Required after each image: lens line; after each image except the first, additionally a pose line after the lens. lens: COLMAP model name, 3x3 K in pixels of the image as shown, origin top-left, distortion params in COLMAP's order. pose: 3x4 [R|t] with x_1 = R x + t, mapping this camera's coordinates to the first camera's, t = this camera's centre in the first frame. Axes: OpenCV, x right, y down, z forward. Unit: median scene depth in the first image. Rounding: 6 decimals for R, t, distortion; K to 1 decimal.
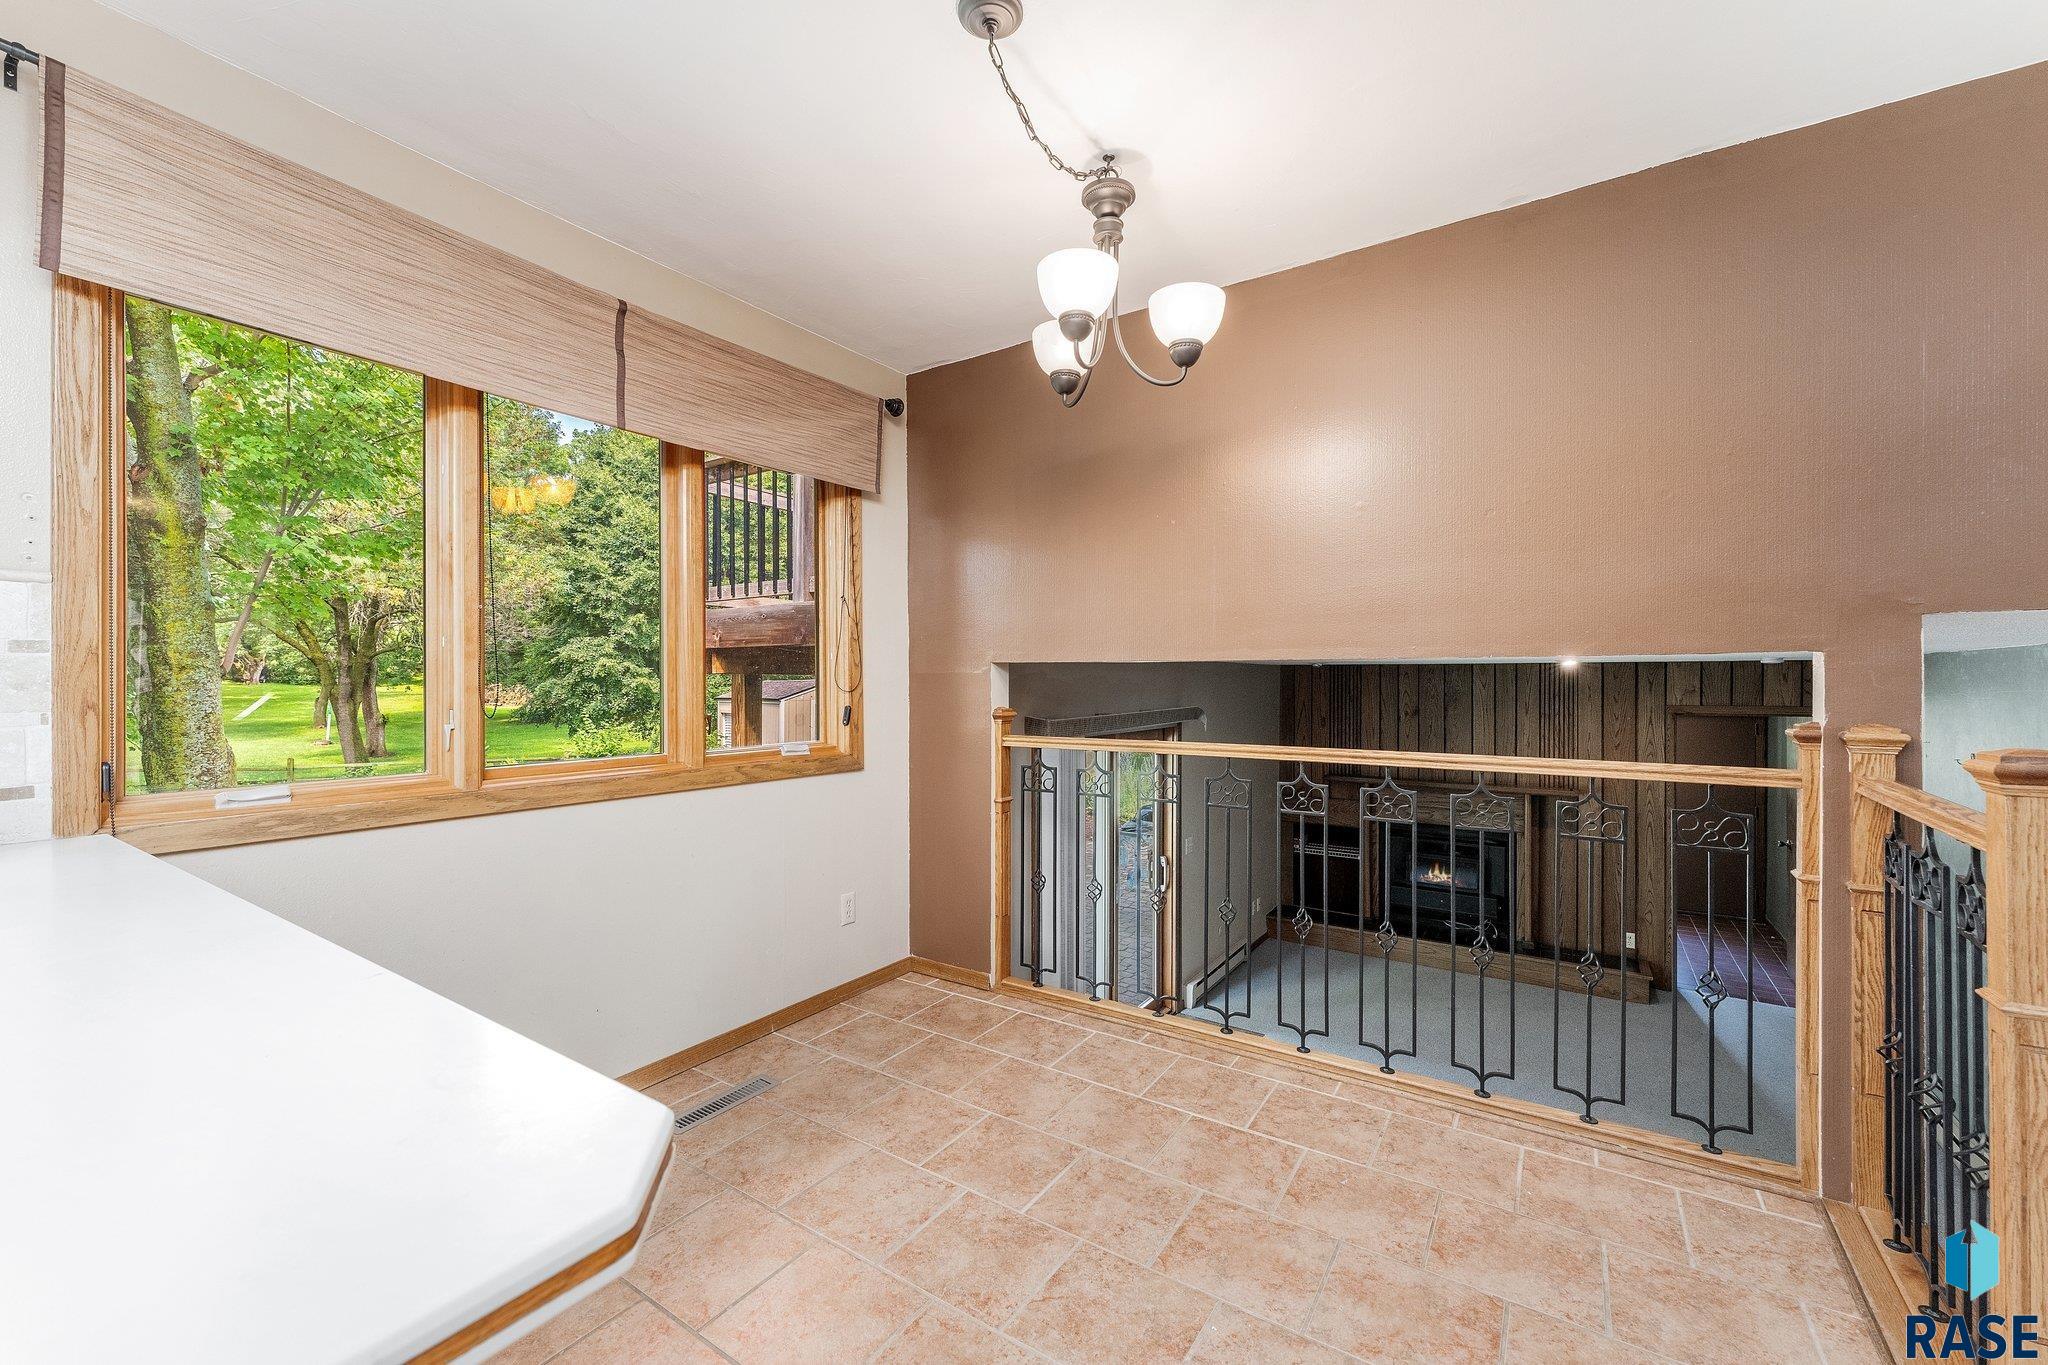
lens RADIAL K [[823.5, 0, 1019.5], [0, 823.5, 682.7], [0, 0, 1]] dist [0.010295, -0.000878]
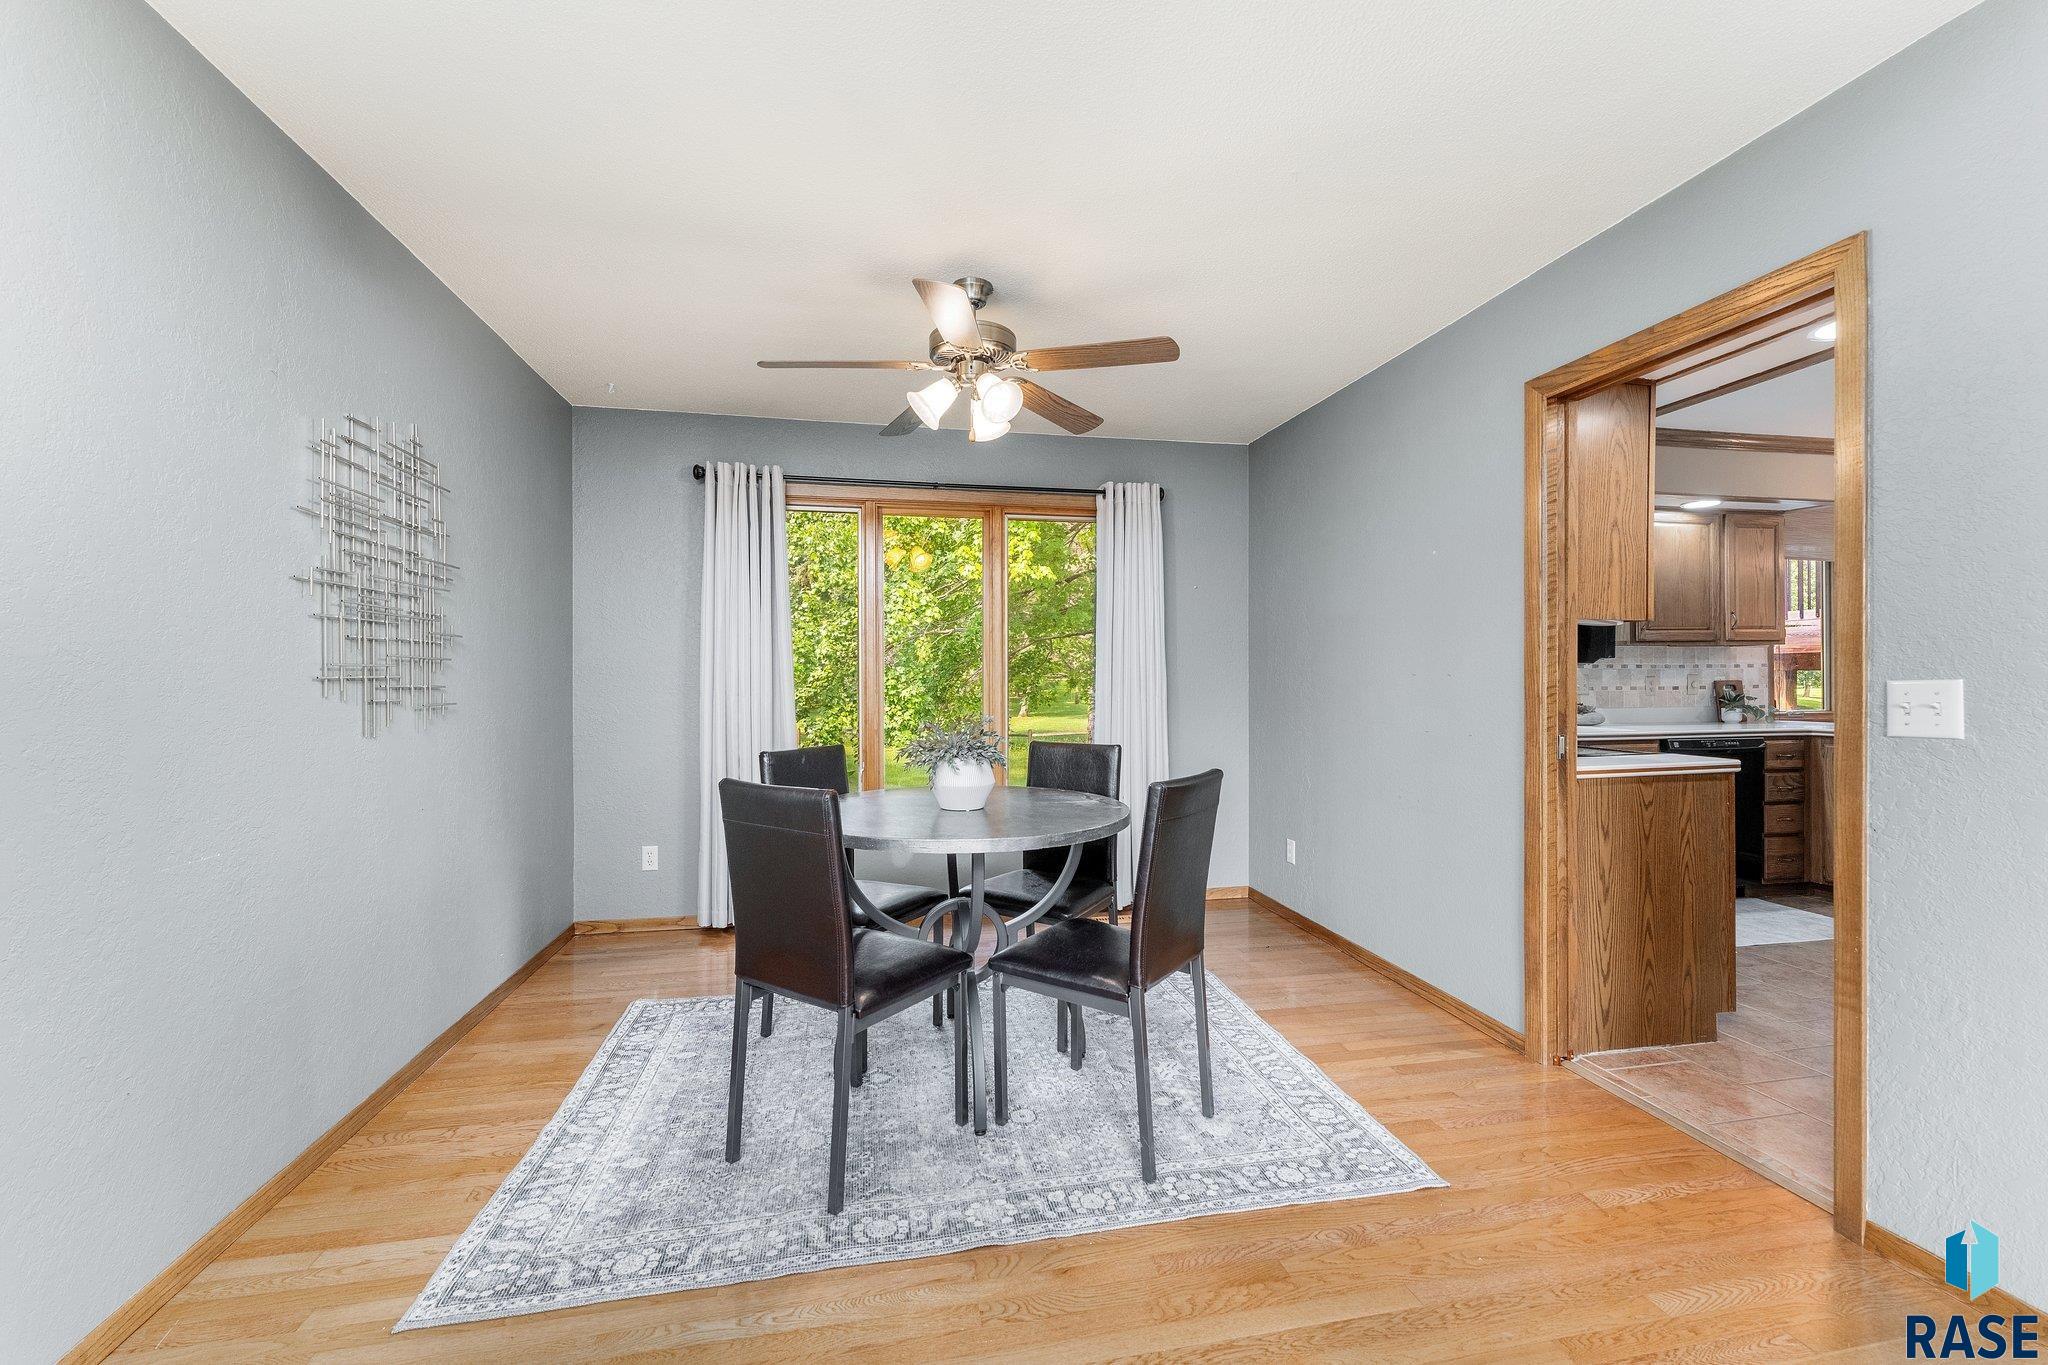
lens RADIAL K [[823.5, 0, 1016.5], [0, 823.5, 688.7], [0, 0, 1]] dist [0.010295, -0.000878]
pose [[0.707796, 0.004365, -0.706403, -0.225974], [0.000214, 0.999980, 0.006394, 0.007709], [0.706417, -0.004676, 0.707781, -0.895021]]
